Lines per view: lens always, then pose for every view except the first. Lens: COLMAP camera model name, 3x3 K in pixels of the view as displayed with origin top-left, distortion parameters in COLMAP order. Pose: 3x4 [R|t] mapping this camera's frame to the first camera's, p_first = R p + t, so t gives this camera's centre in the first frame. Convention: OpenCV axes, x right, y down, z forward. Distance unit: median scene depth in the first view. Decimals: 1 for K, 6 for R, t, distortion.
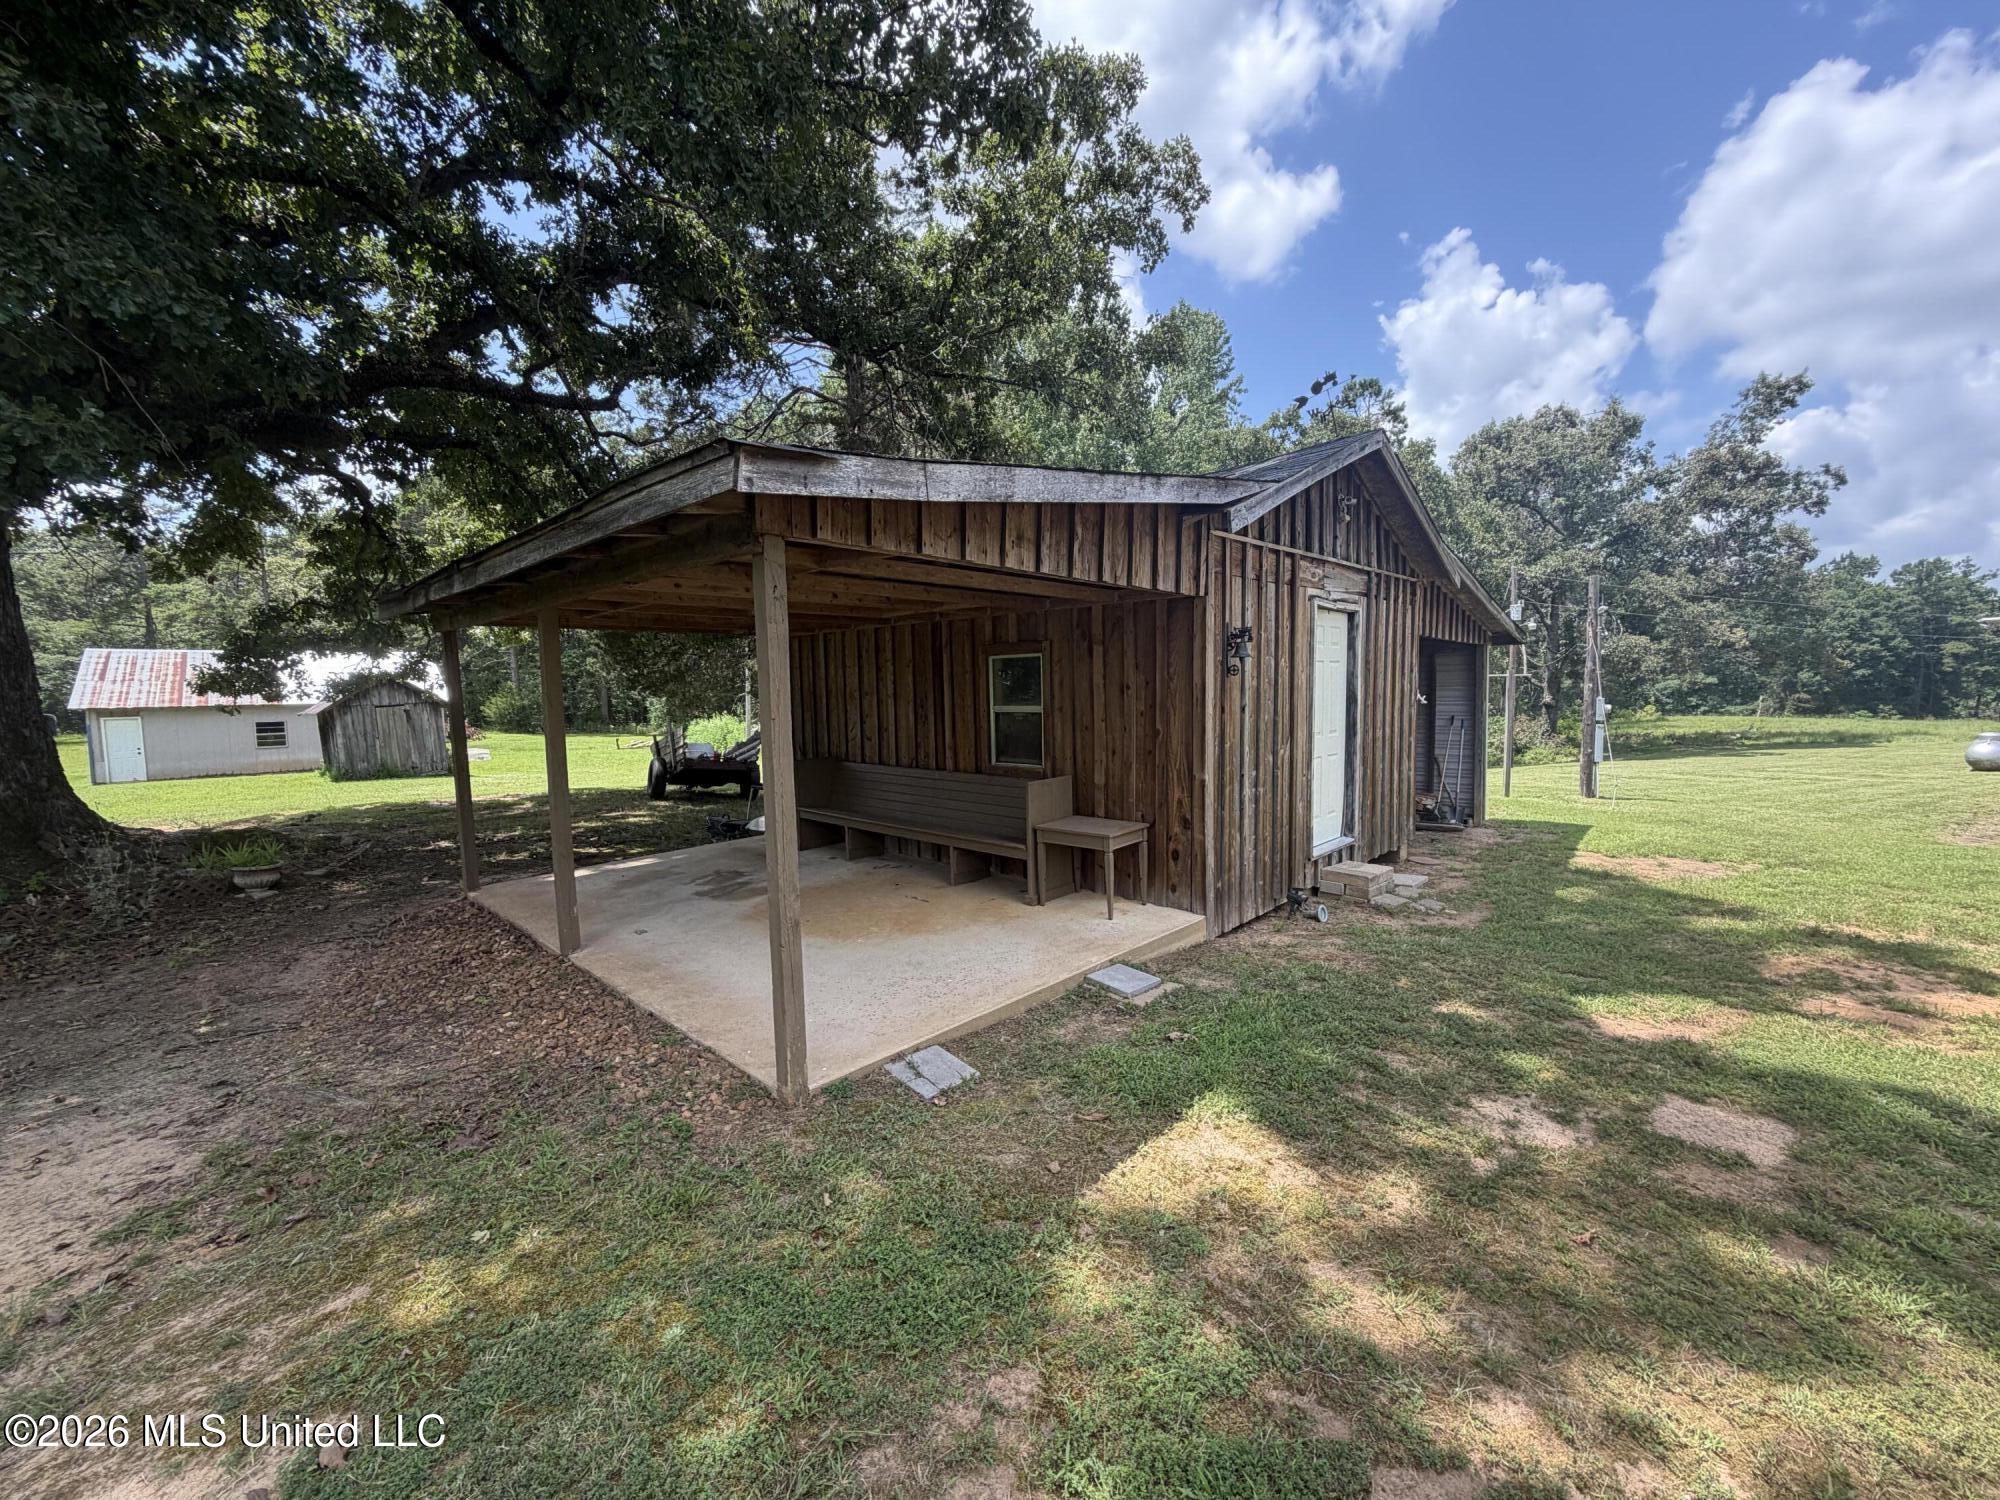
lens RADIAL K [[794.6, 0, 1000.0], [0, 794.6, 750.0], [0, 0, 1]] dist [-0.001768, 0.000164]
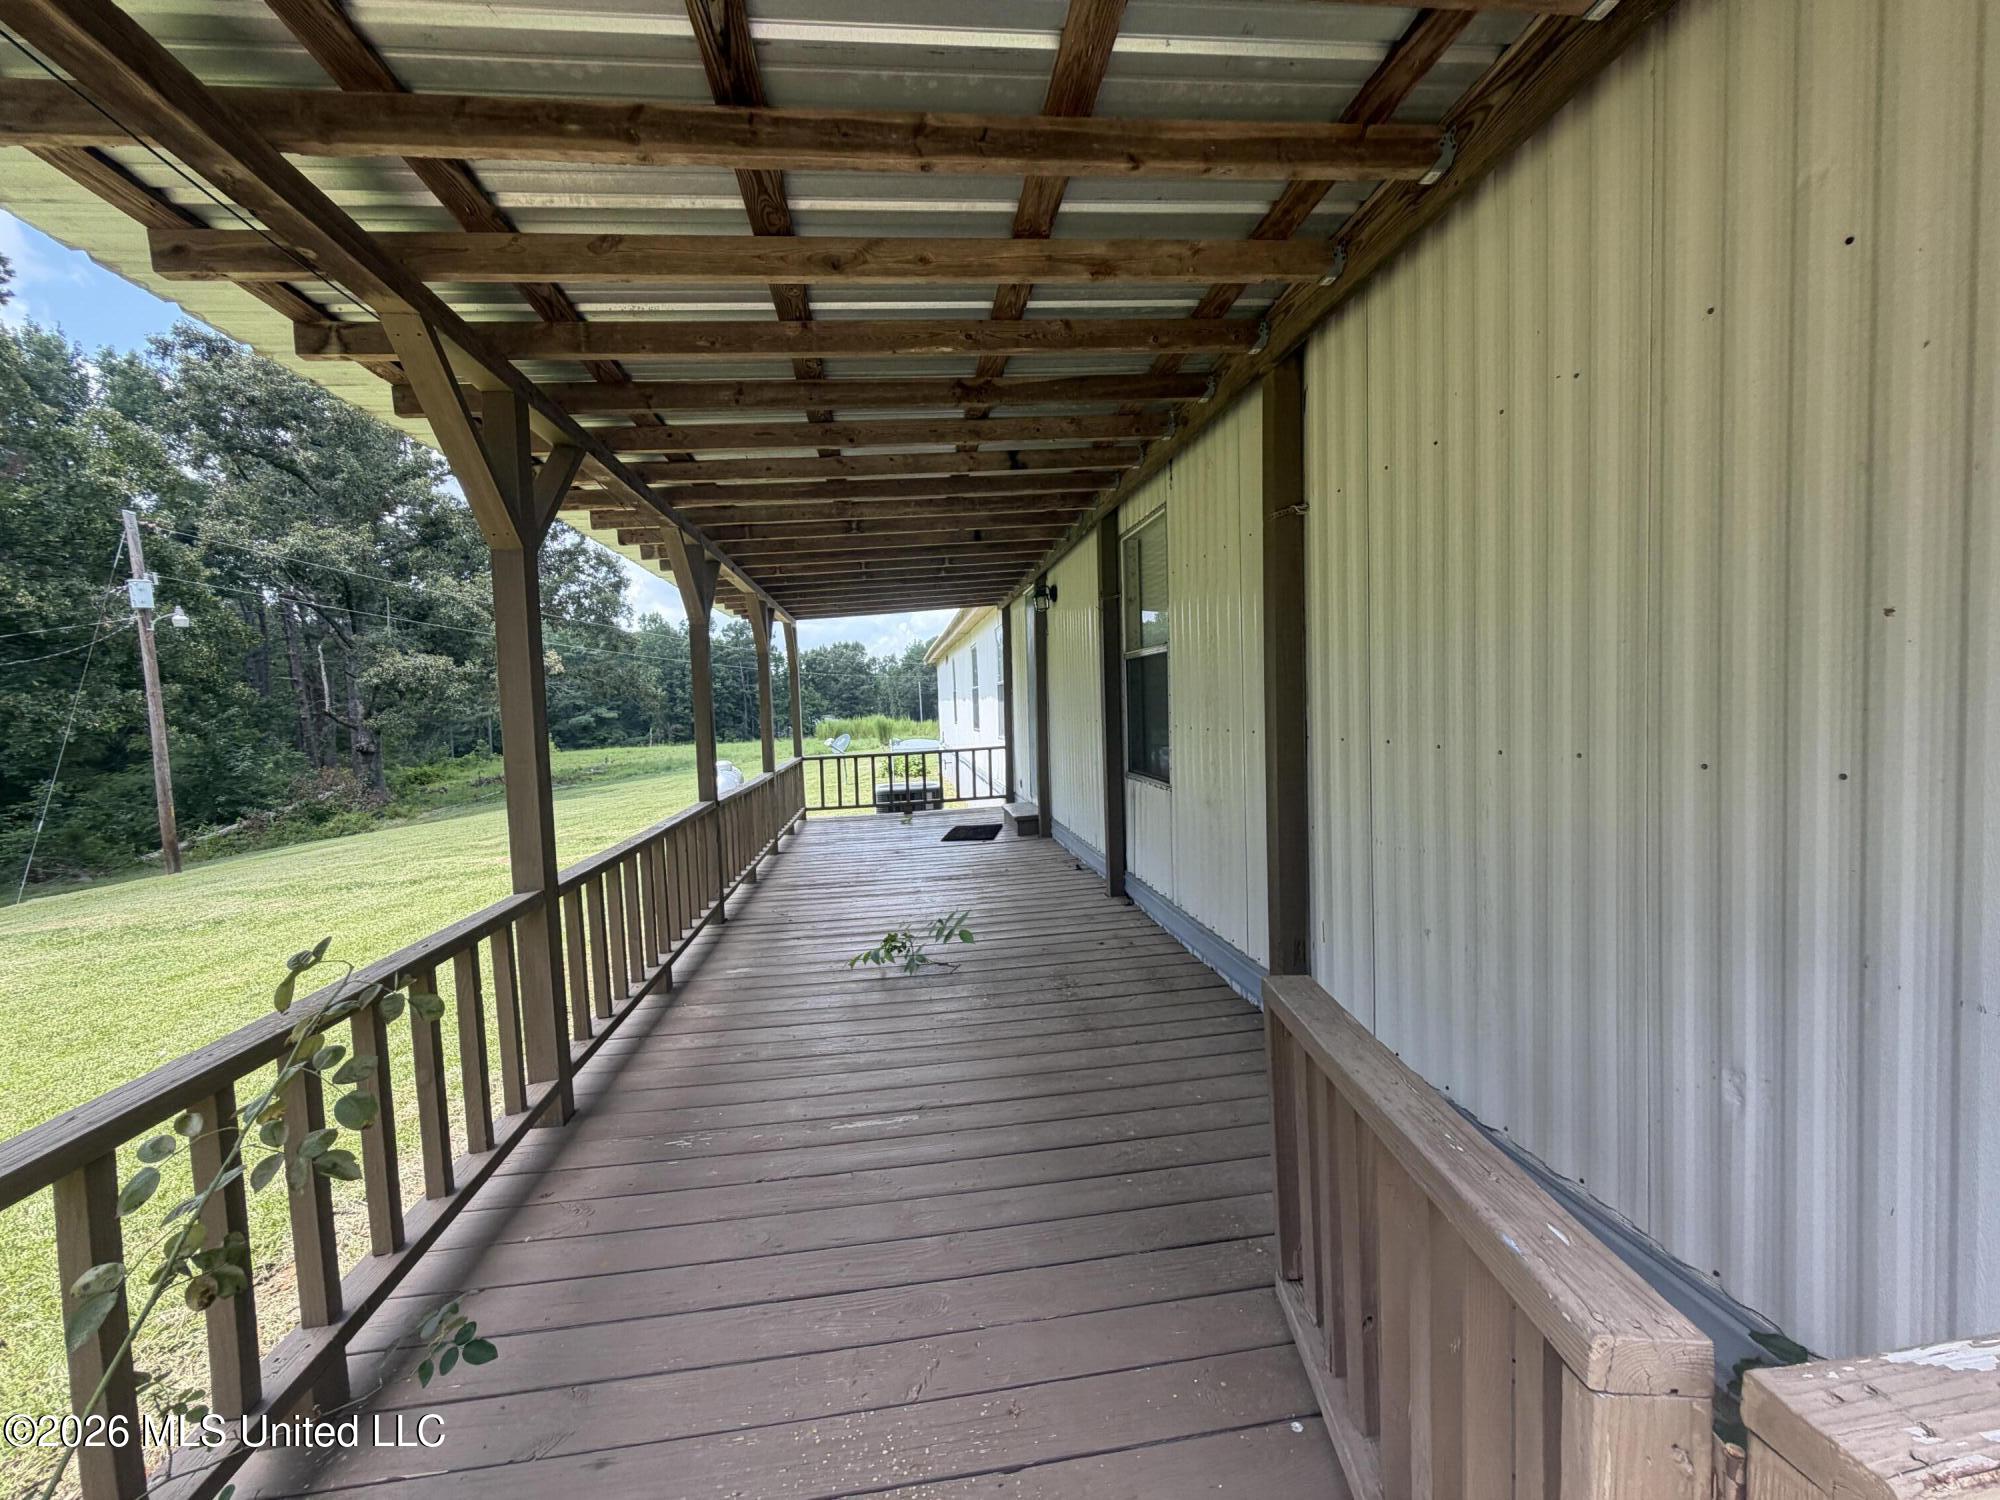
lens RADIAL K [[785.9, 0, 1032.8], [0, 785.9, 742.5], [0, 0, 1]] dist [0.000087, 0.000027]
pose [[0.367214, -0.053835, 0.928577, 0.322300], [0.108035, 0.994035, 0.014907, -0.010805], [-0.923841, 0.094845, 0.370840, 0.209598]]
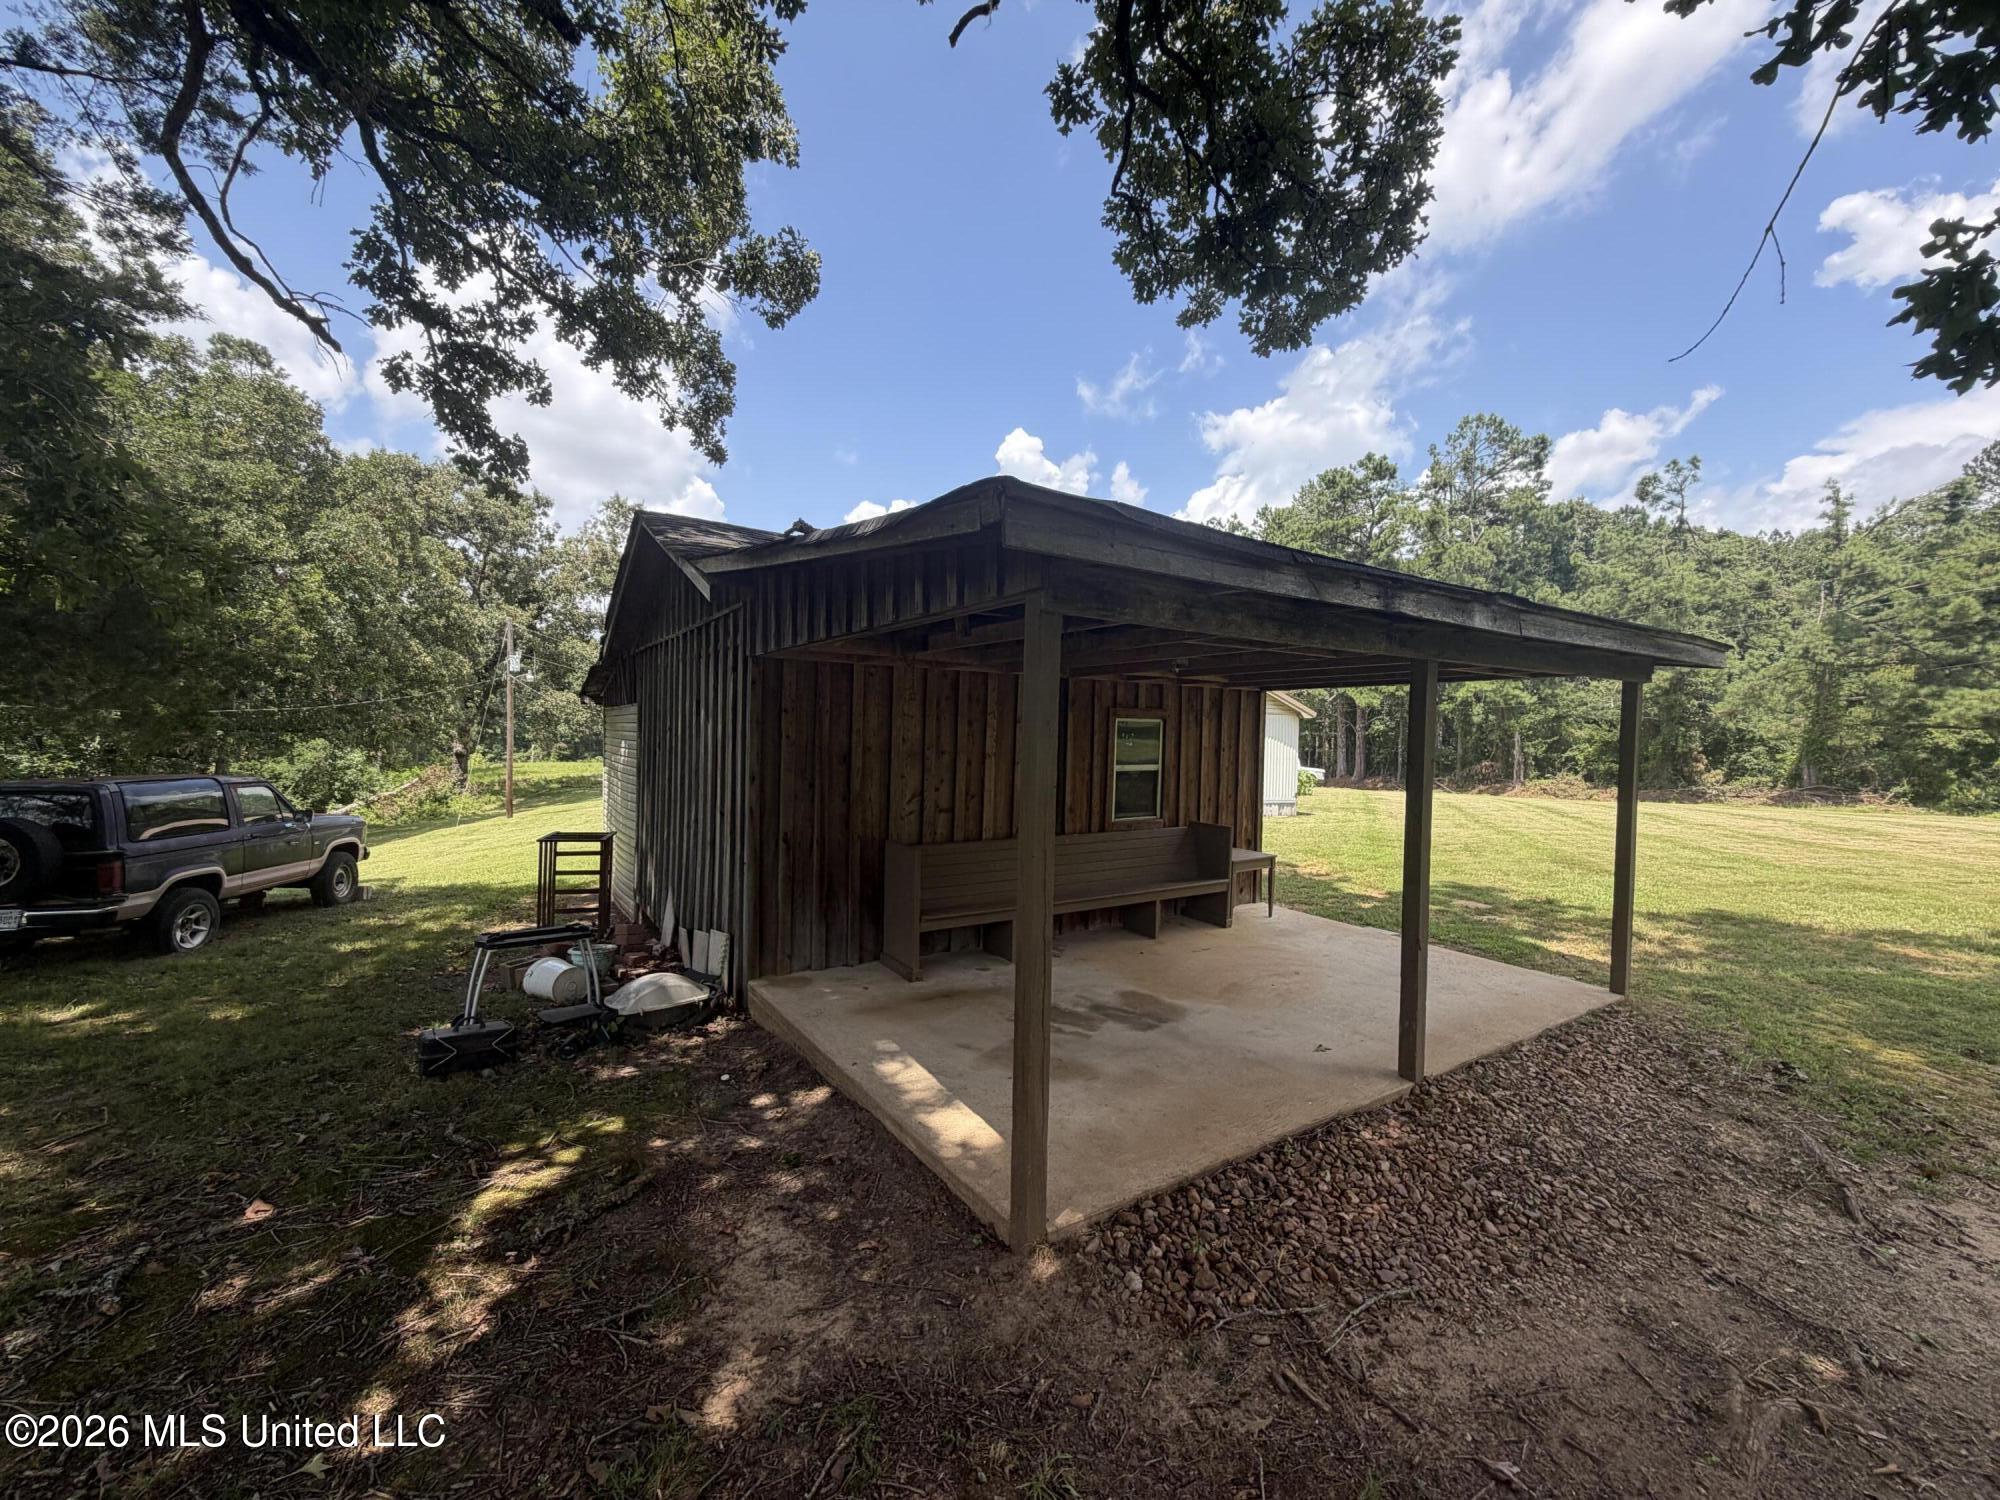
lens RADIAL K [[801.3, 0, 1006.4], [0, 801.3, 746.9], [0, 0, 1]] dist [-0.000162, 0.000092]
pose [[0.218218, 0.005367, 0.975885, -0.183375], [0.056127, 0.998261, -0.018041, -0.011721], [-0.974285, 0.058710, 0.217538, 0.154067]]
